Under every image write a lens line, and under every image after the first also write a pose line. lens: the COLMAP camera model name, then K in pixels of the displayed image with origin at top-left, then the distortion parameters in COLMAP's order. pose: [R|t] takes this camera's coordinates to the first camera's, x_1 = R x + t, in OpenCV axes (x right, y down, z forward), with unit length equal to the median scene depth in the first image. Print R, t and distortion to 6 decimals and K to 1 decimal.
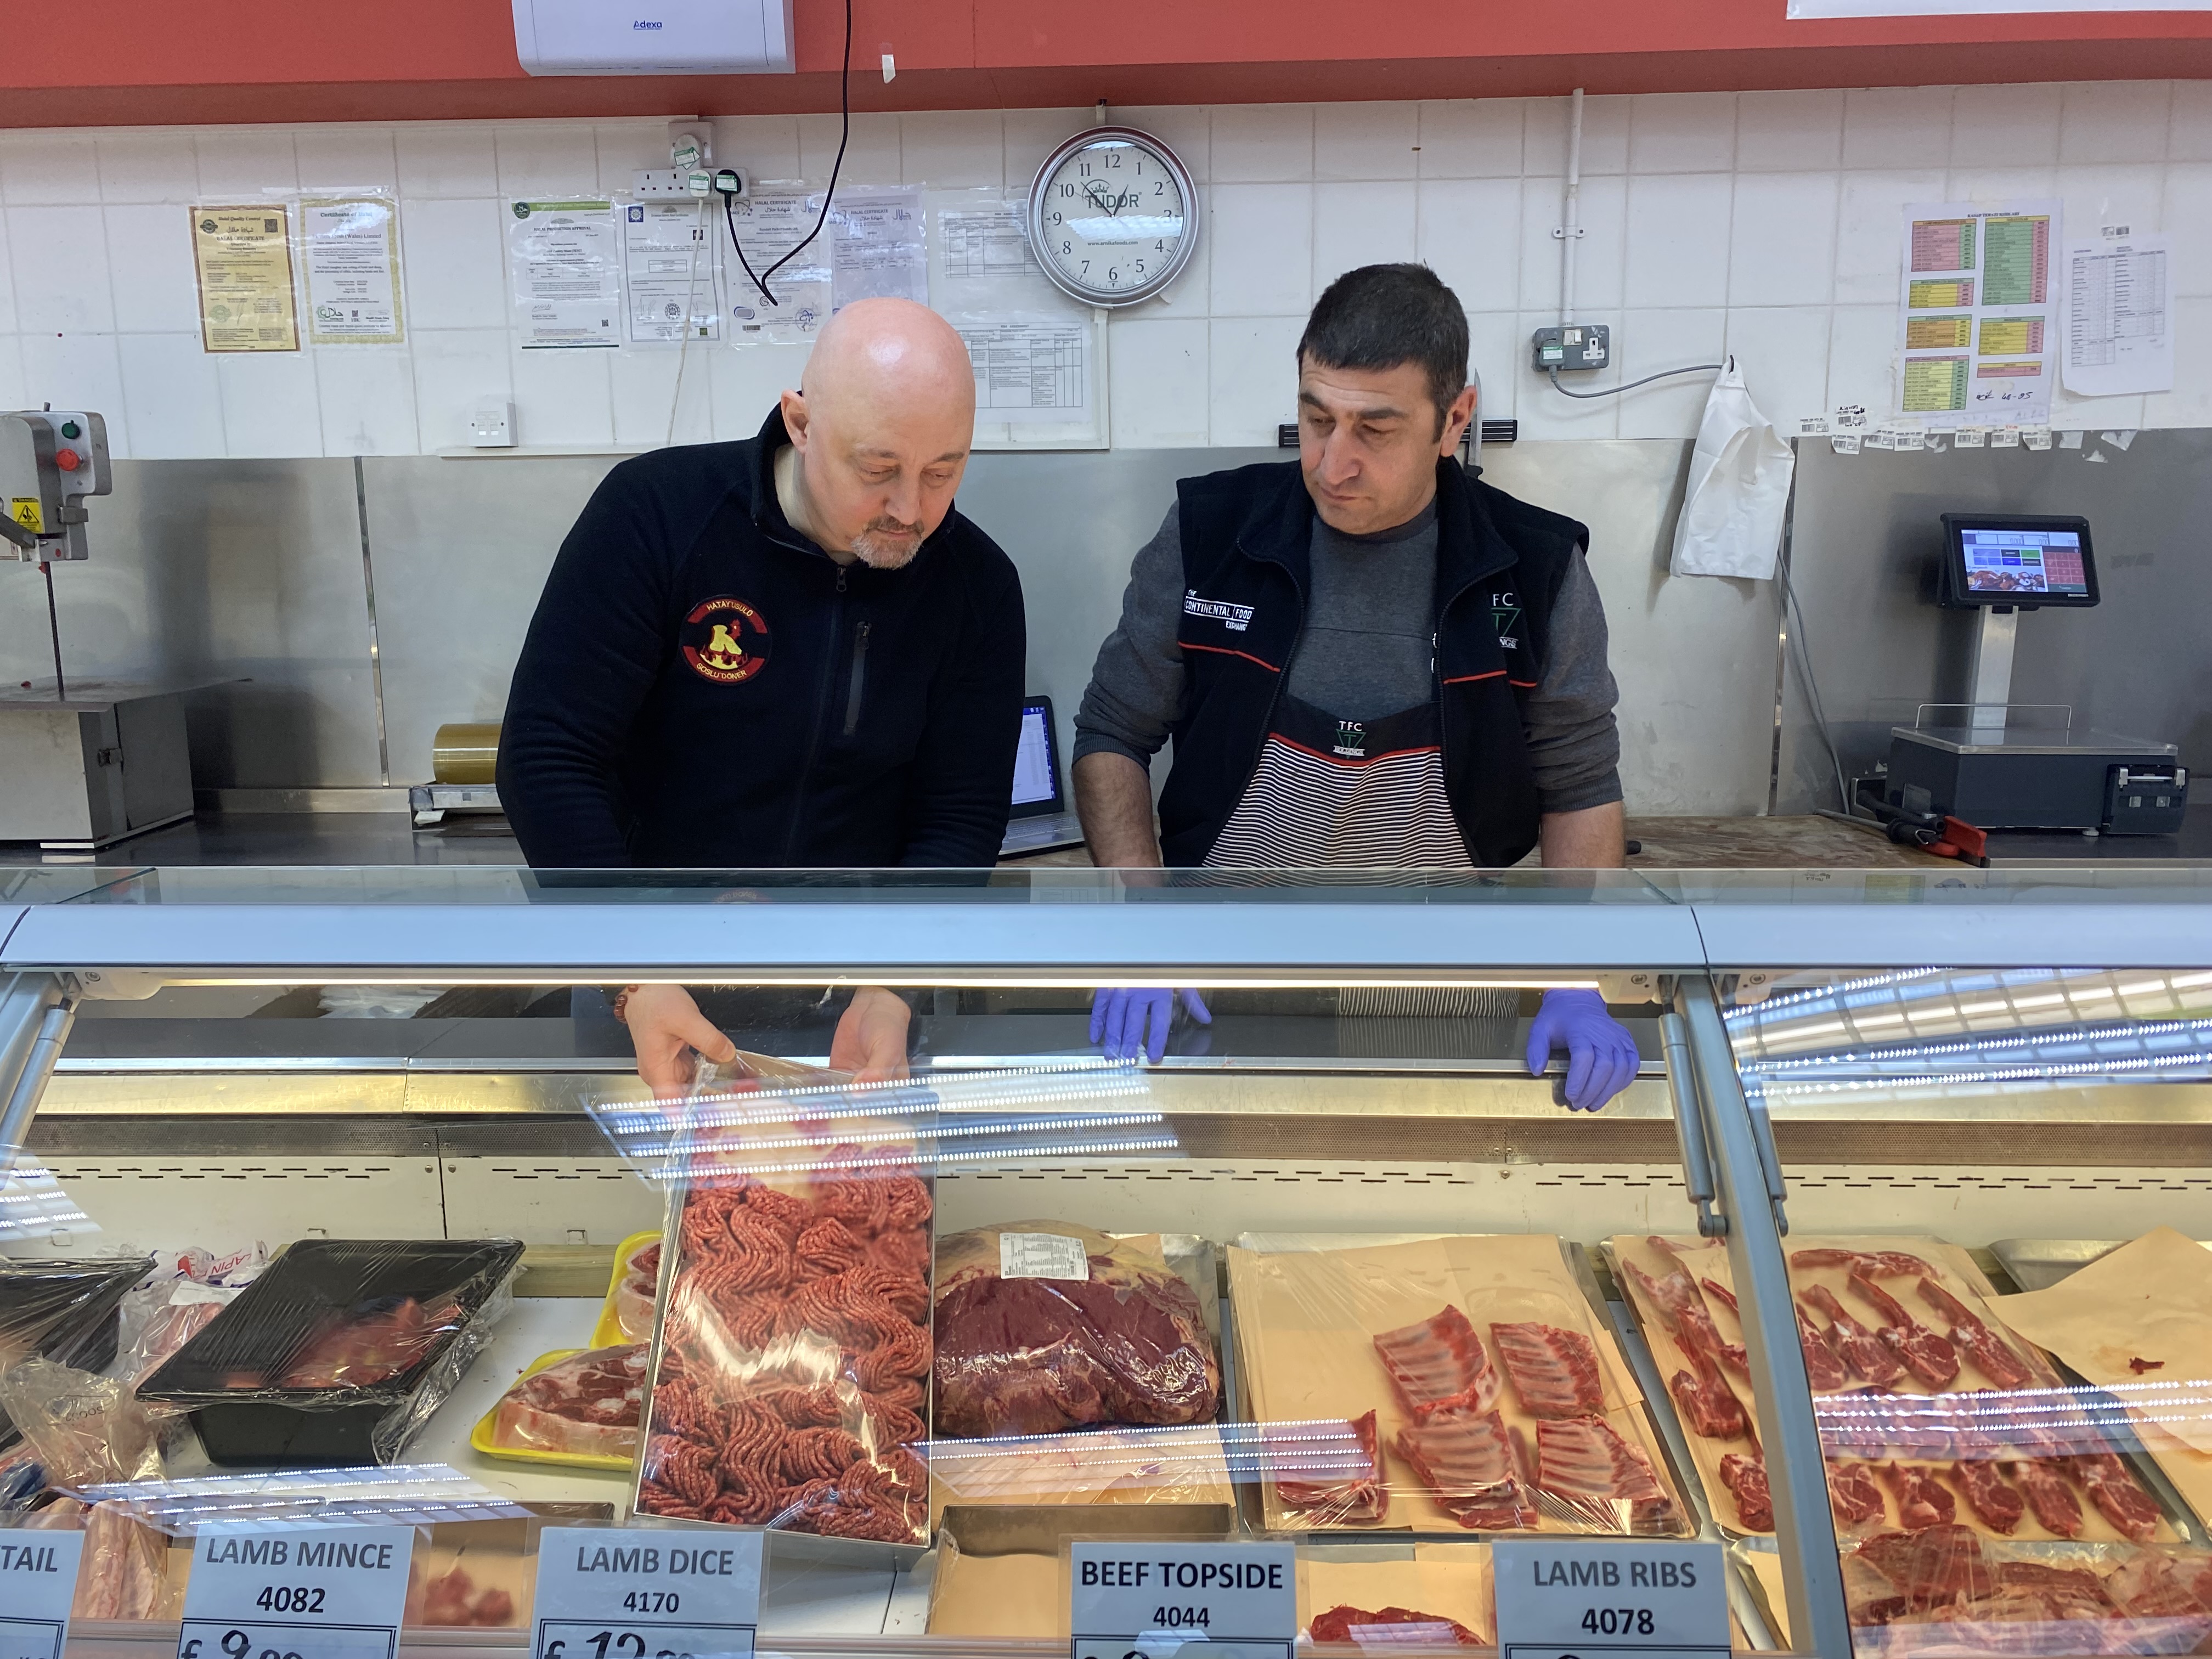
lens RADIAL K [[1675.0, 0, 1106.4], [0, 1675.0, 837.8], [0, 0, 1]] dist [-0.001600, -0.000333]
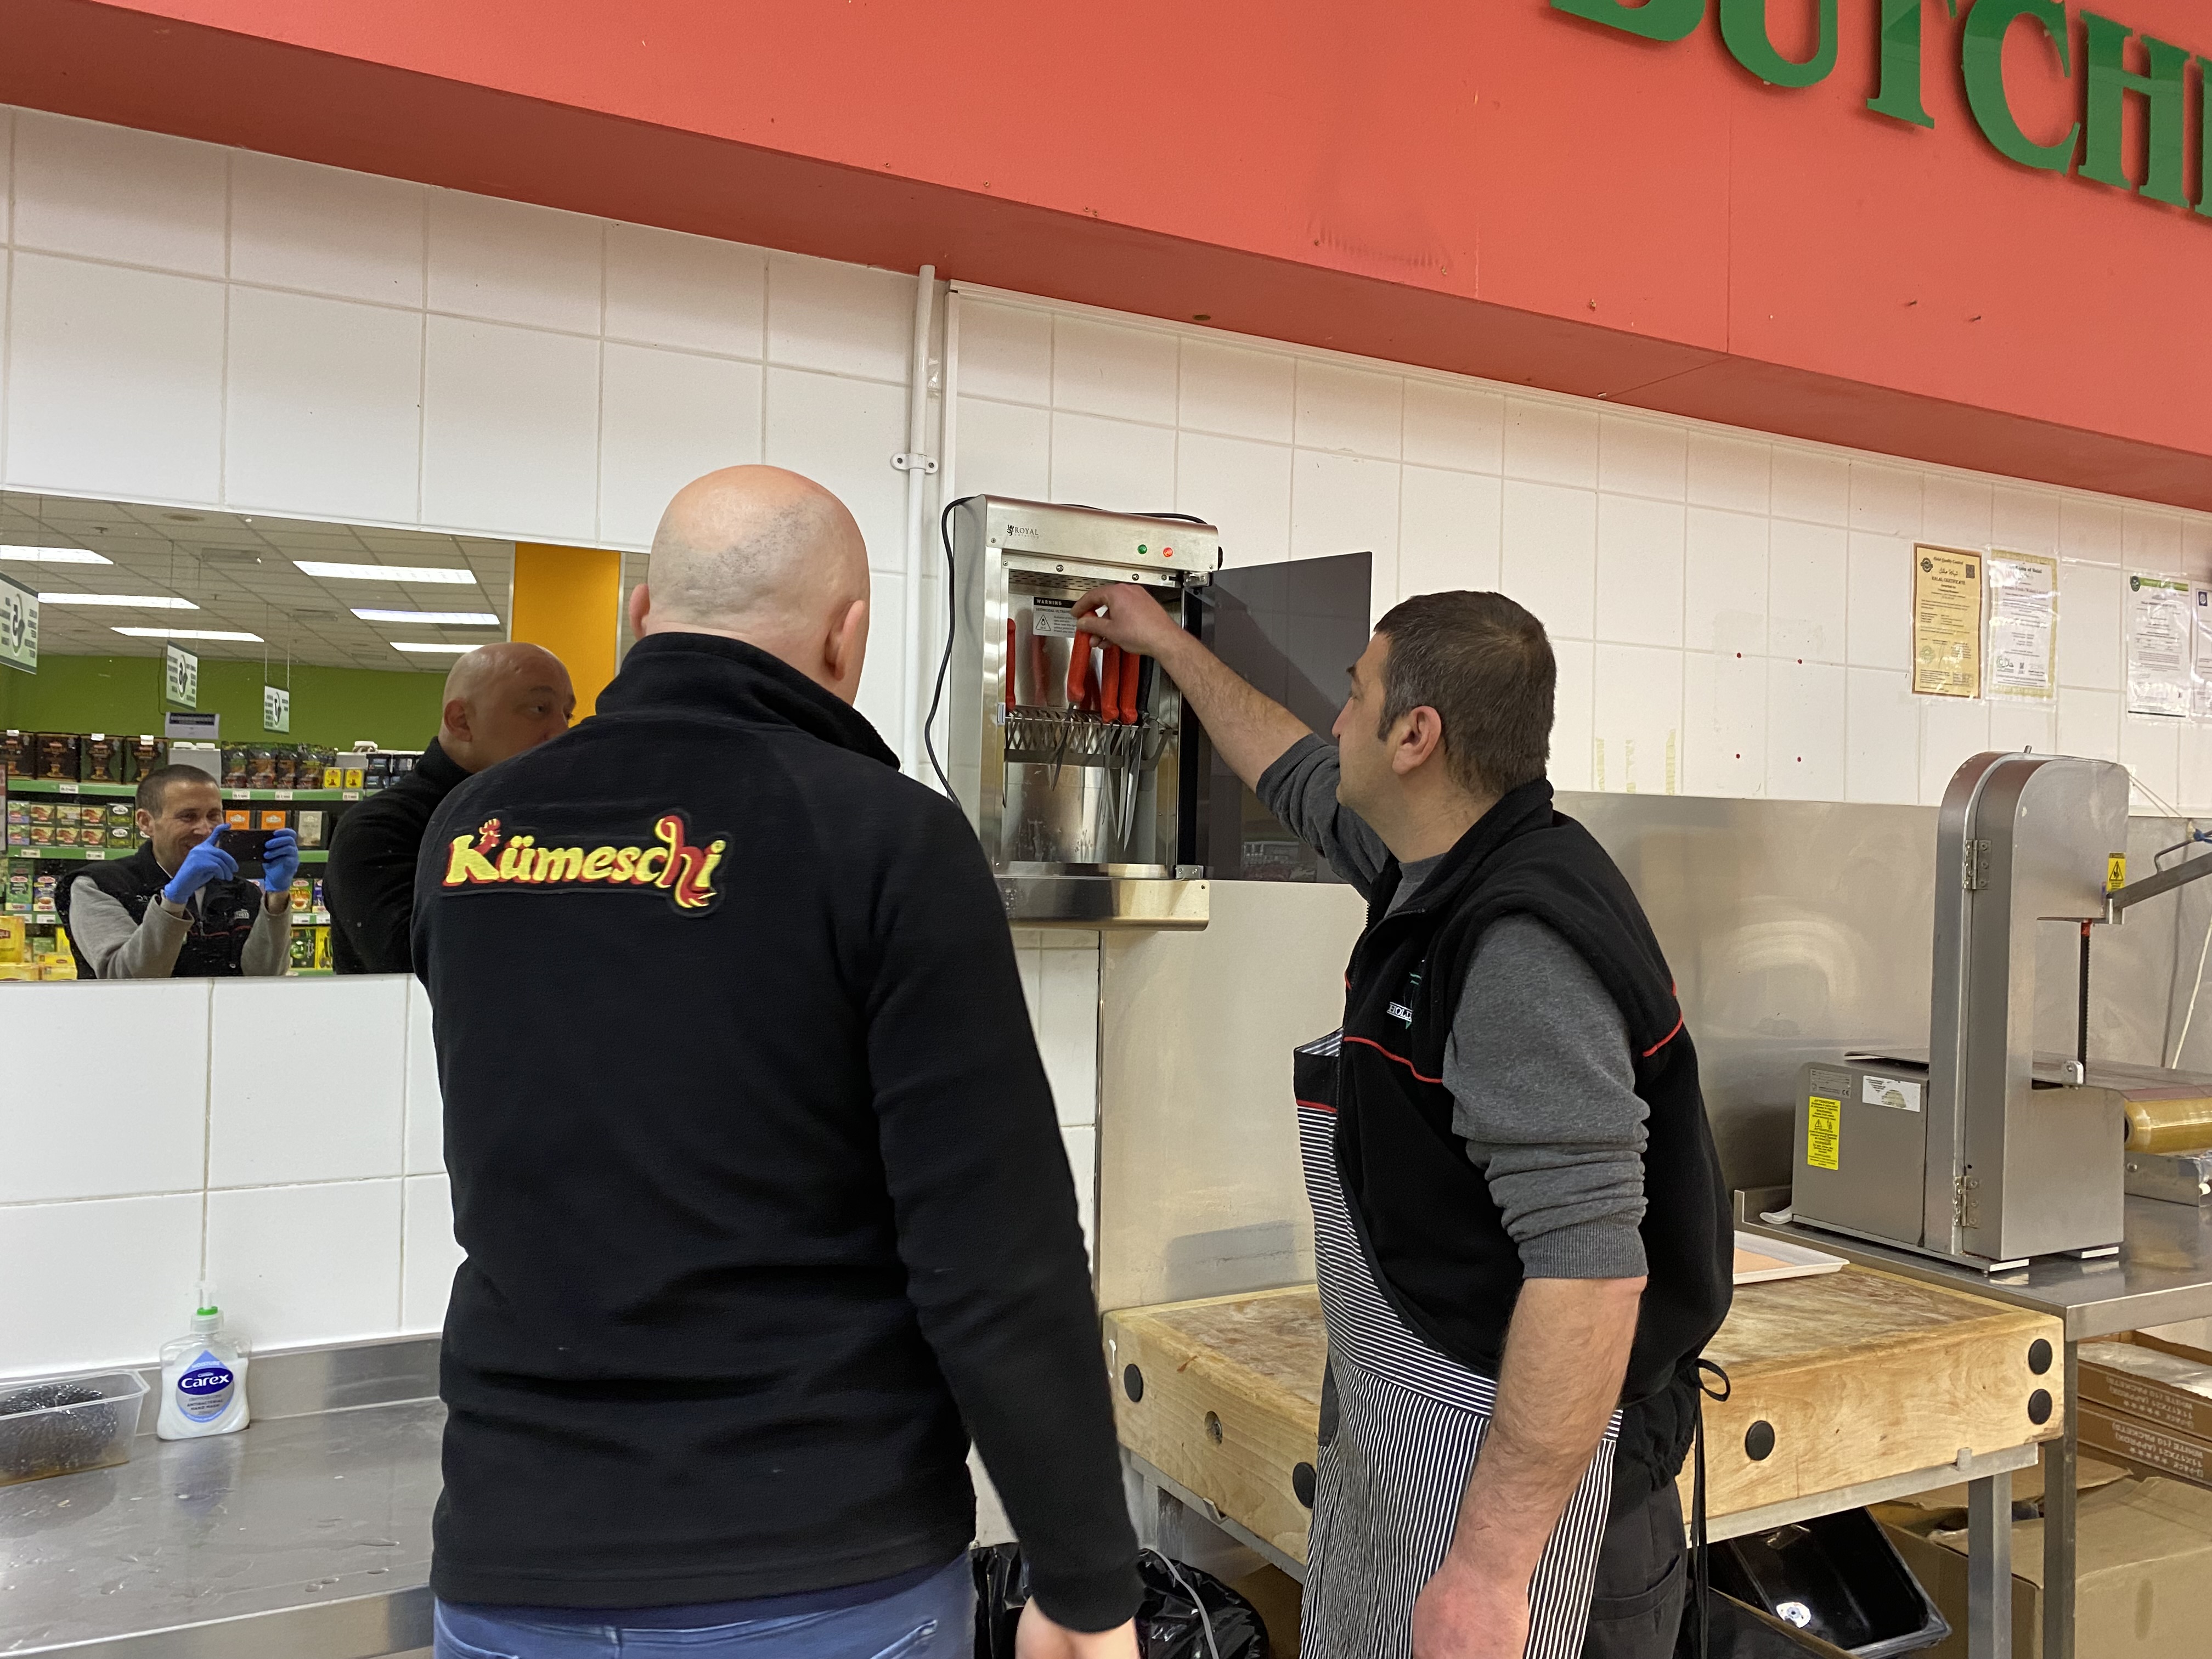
lens RADIAL K [[1675.0, 0, 1104.7], [0, 1675.0, 823.0], [0, 0, 1]] dist [-0.001600, -0.000333]
pose [[0.871606, 0.028910, 0.489354, -1.395741], [0.047221, 0.988666, -0.142515, -0.107995], [-0.487928, 0.147324, 0.860362, 0.432907]]
